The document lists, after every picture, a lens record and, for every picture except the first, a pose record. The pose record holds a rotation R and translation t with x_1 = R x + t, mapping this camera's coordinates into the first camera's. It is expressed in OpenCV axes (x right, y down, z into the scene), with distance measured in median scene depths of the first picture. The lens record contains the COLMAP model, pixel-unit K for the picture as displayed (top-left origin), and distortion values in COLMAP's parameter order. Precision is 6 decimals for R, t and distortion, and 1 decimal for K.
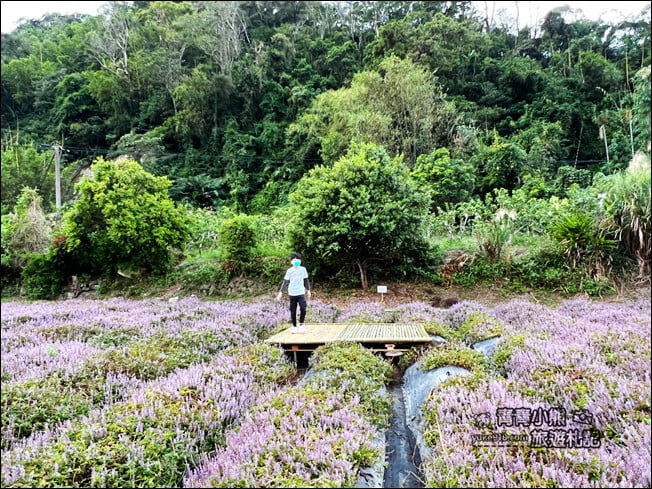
lens RADIAL K [[436.3, 0, 333.6], [0, 436.3, 257.3], [0, 0, 1]] dist [0.007986, -0.006057]
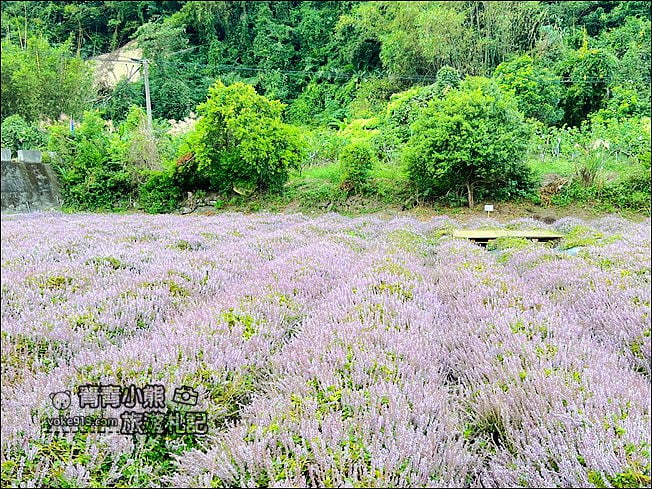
lens RADIAL K [[578.9, 0, 326.7], [0, 578.9, 249.8], [0, 0, 1]] dist [0.047475, -0.047675]
pose [[0.999747, 0.016386, -0.015419, -0.104896], [-0.014104, 0.990342, 0.137927, -0.008576], [0.017530, -0.137674, 0.990322, -0.199372]]
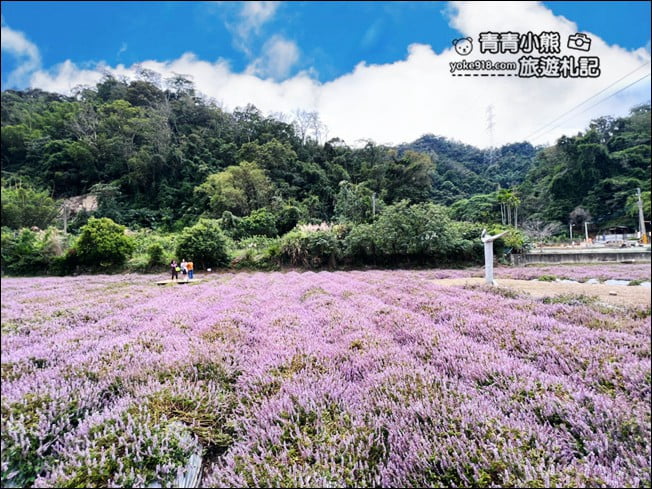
lens RADIAL K [[269.5, 0, 321.7], [0, 269.5, 246.1], [0, 0, 1]] dist [0.003293, 0.000713]
pose [[0.961430, 0.011398, 0.274814, 0.119476], [-0.008144, 0.999883, -0.012979, -0.024882], [-0.274929, 0.010240, 0.961410, -0.340037]]
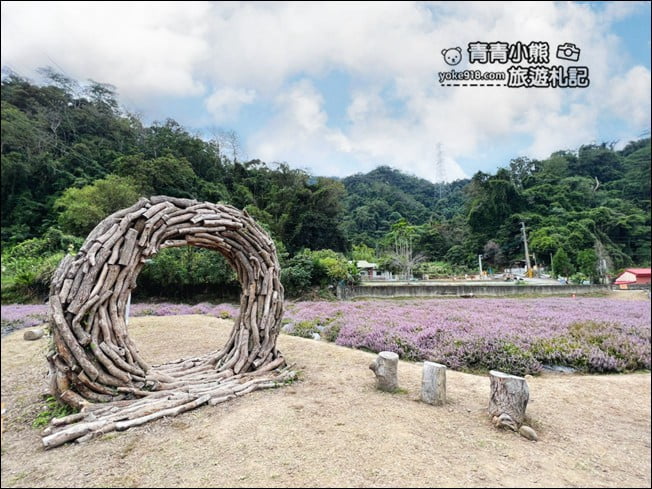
lens RADIAL K [[269.5, 0, 348.6], [0, 269.5, 258.7], [0, 0, 1]] dist [0.003293, 0.000713]
pose [[0.927603, 0.052198, 0.369902, 0.596509], [-0.025509, 0.996729, -0.076684, -0.032824], [-0.372695, 0.061696, 0.925901, -0.391278]]
